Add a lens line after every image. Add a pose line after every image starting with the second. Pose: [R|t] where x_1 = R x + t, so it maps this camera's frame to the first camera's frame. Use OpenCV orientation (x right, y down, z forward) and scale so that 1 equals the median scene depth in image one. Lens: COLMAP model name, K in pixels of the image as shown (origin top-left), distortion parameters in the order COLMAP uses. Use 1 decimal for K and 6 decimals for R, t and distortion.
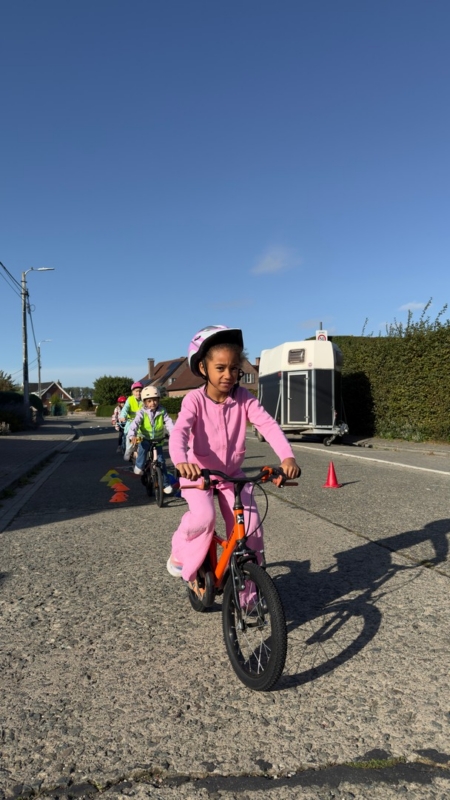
lens RADIAL K [[561.6, 0, 222.5], [0, 561.6, 418.8], [0, 0, 1]] dist [0.062137, -0.085078]
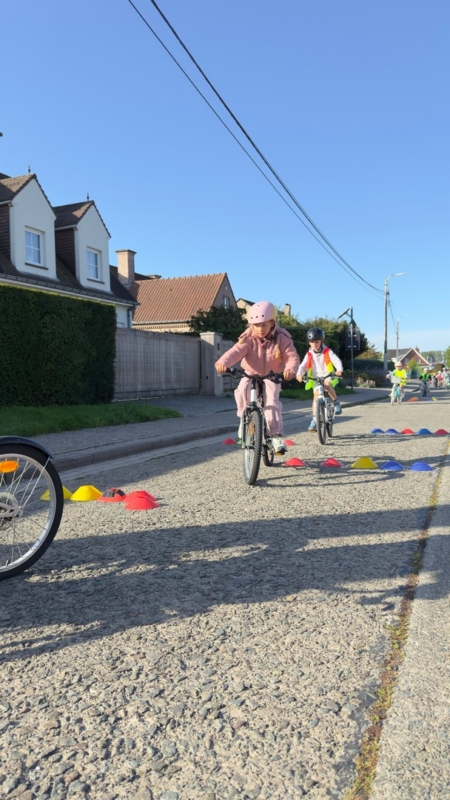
lens RADIAL K [[561.6, 0, 225.8], [0, 561.6, 405.7], [0, 0, 1]] dist [0.062137, -0.085078]
pose [[0.818685, 0.031904, -0.573356, 0.152673], [-0.008521, 0.999020, 0.043423, 0.008257], [0.574180, -0.030664, 0.818155, -0.428862]]
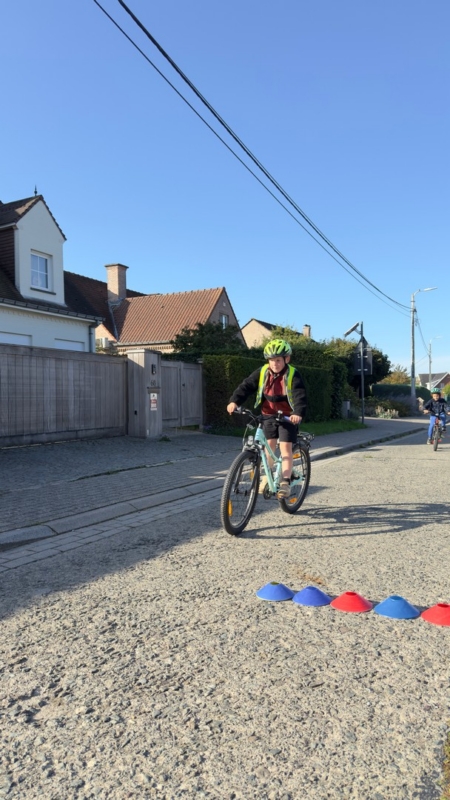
lens RADIAL K [[561.6, 0, 221.9], [0, 561.6, 403.8], [0, 0, 1]] dist [0.062137, -0.085078]
pose [[0.779336, 0.006952, -0.626567, 0.117067], [-0.011165, 0.999934, -0.002792, -0.000347], [0.626506, 0.009171, 0.779362, -0.269803]]
